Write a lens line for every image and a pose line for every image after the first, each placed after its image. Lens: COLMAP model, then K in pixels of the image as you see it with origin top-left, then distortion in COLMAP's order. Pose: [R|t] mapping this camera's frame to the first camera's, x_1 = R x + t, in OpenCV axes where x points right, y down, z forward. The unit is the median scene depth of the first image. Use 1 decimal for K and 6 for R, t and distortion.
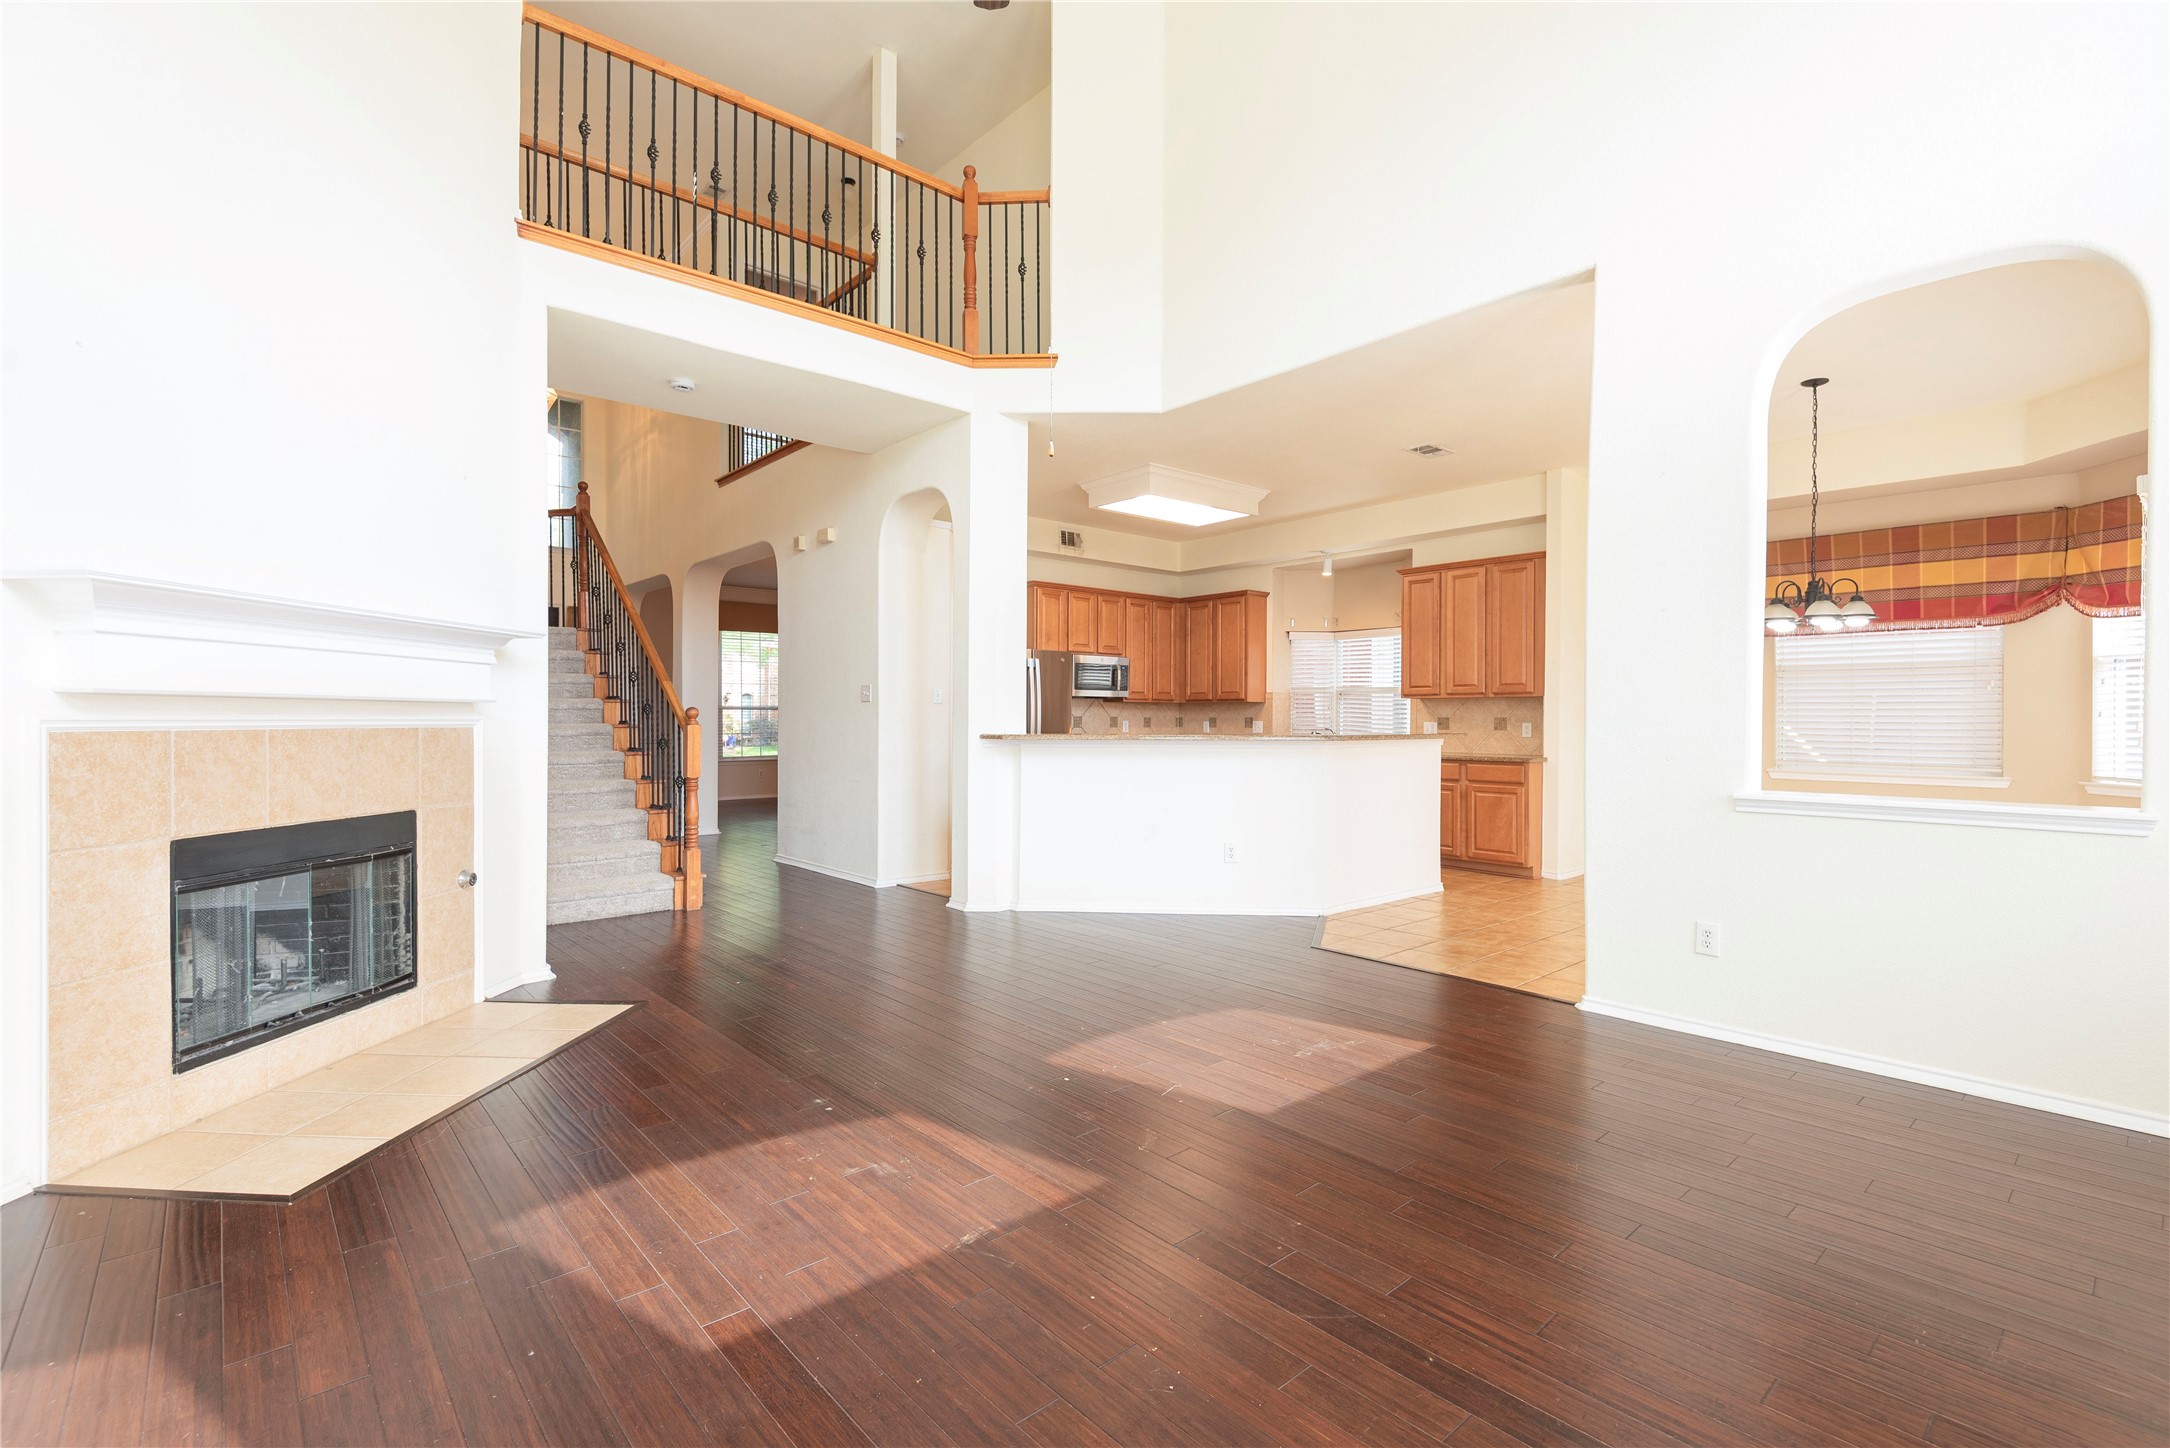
lens RADIAL K [[974.3, 0, 1068.5], [0, 974.3, 717.4], [0, 0, 1]] dist [0.025155, -0.014912]
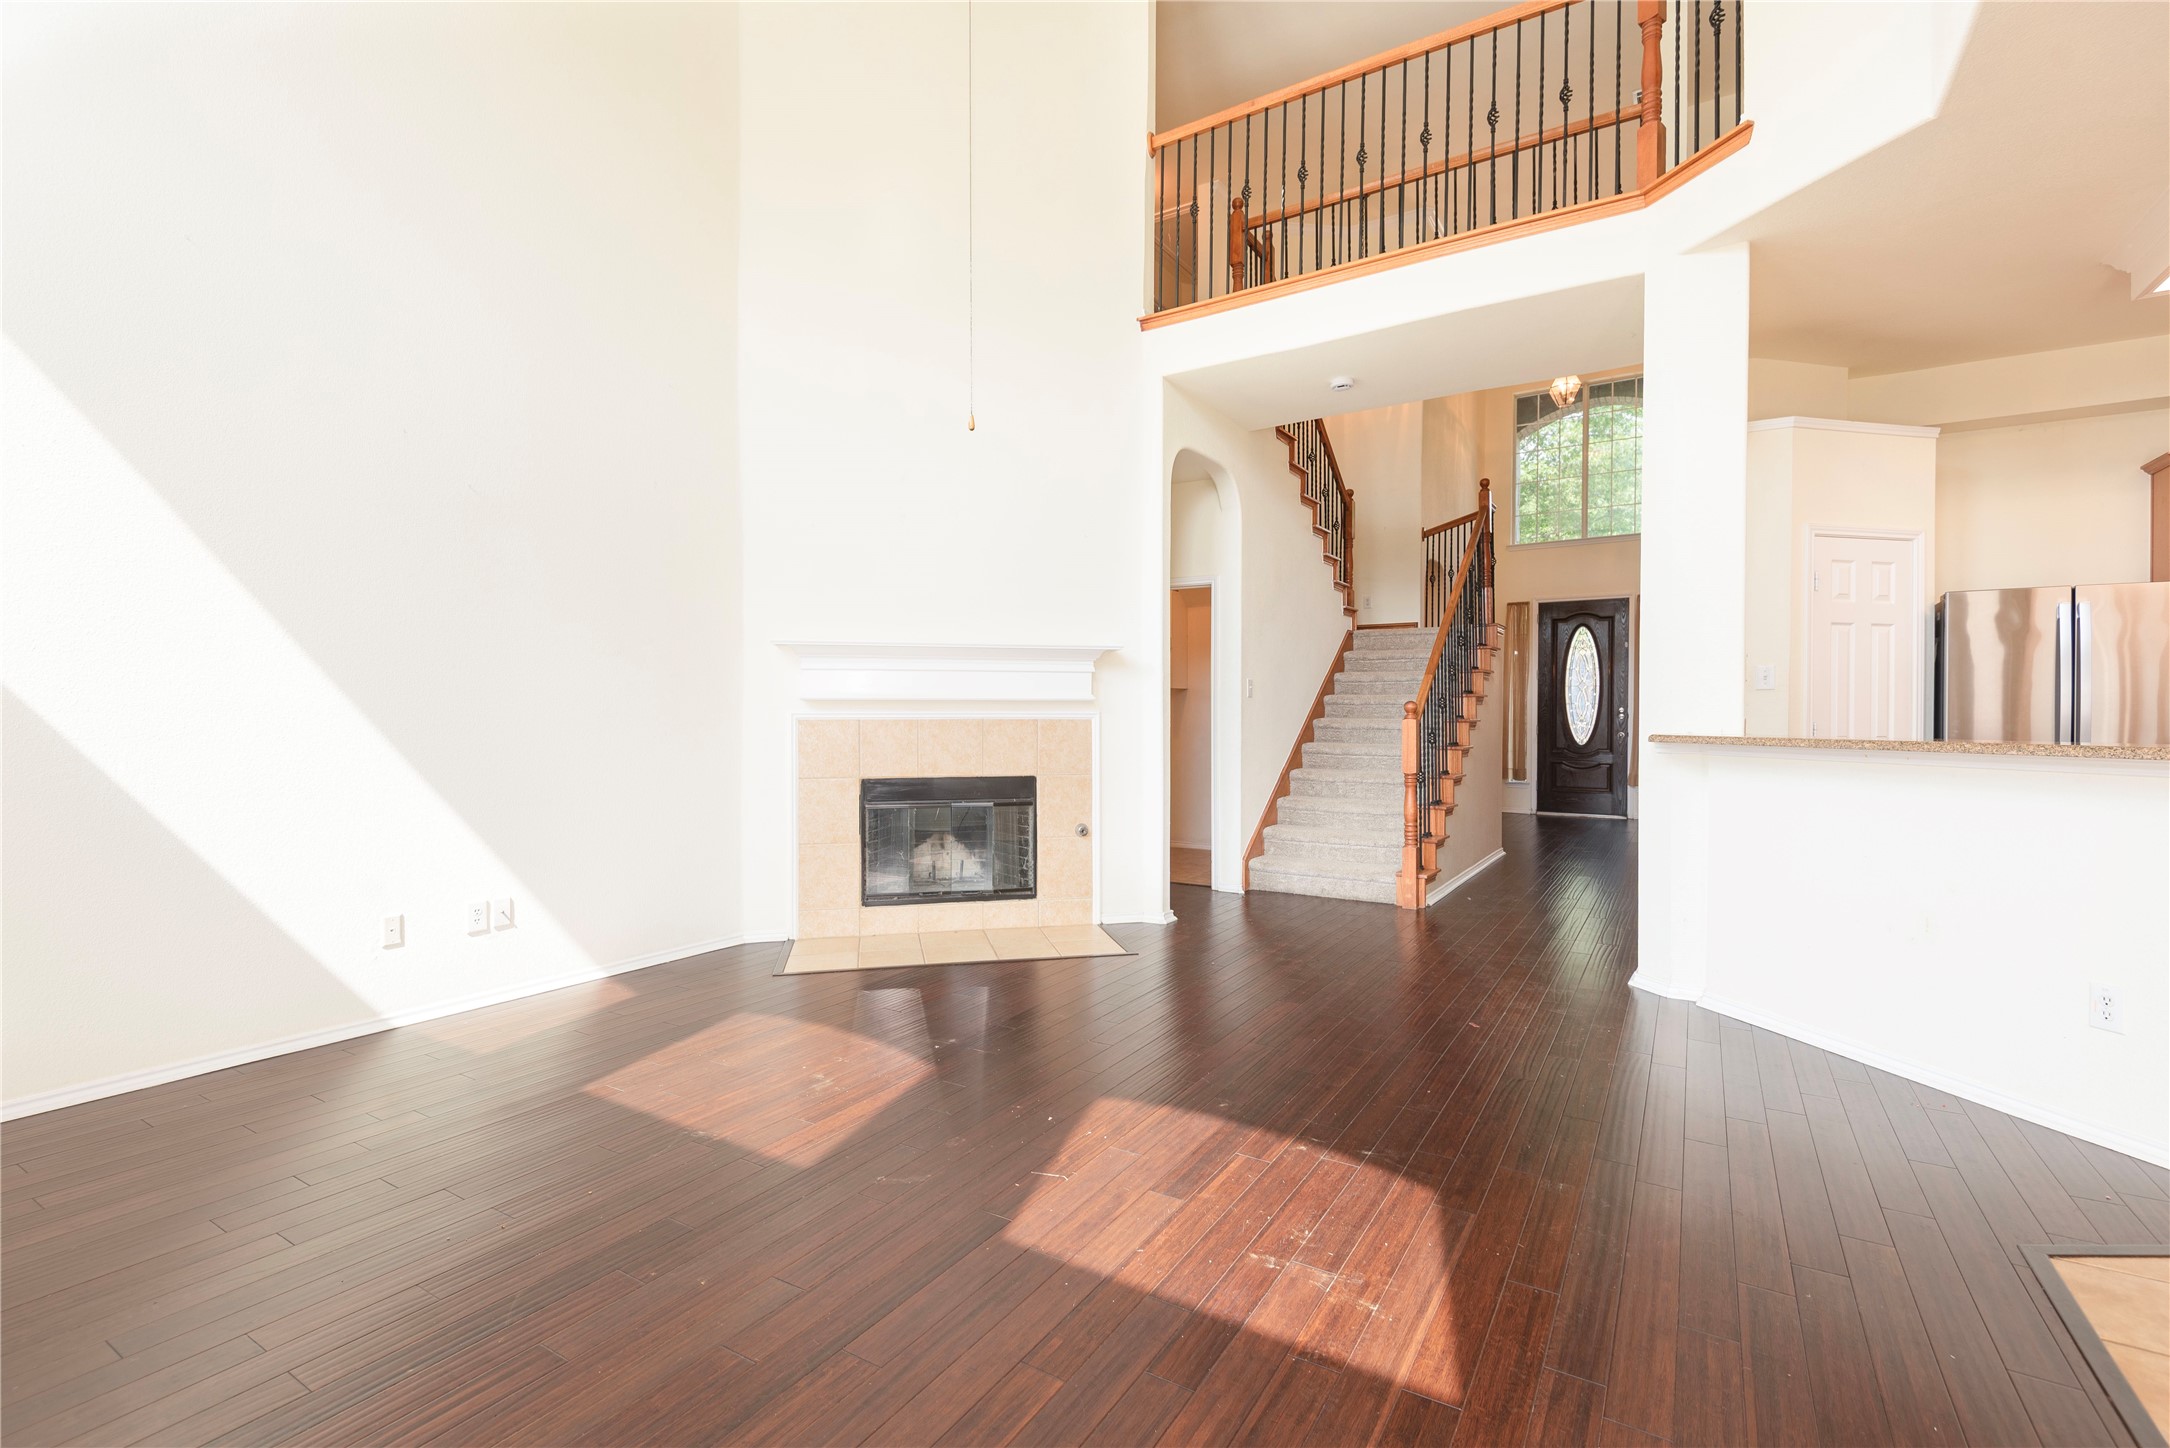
lens RADIAL K [[974.3, 0, 1092.0], [0, 974.3, 720.4], [0, 0, 1]] dist [0.025155, -0.014912]
pose [[0.298435, 0.005817, -0.954412, 0.725586], [0.003101, 0.999970, 0.007064, 0.002919], [0.954425, -0.005067, 0.298408, 0.656830]]
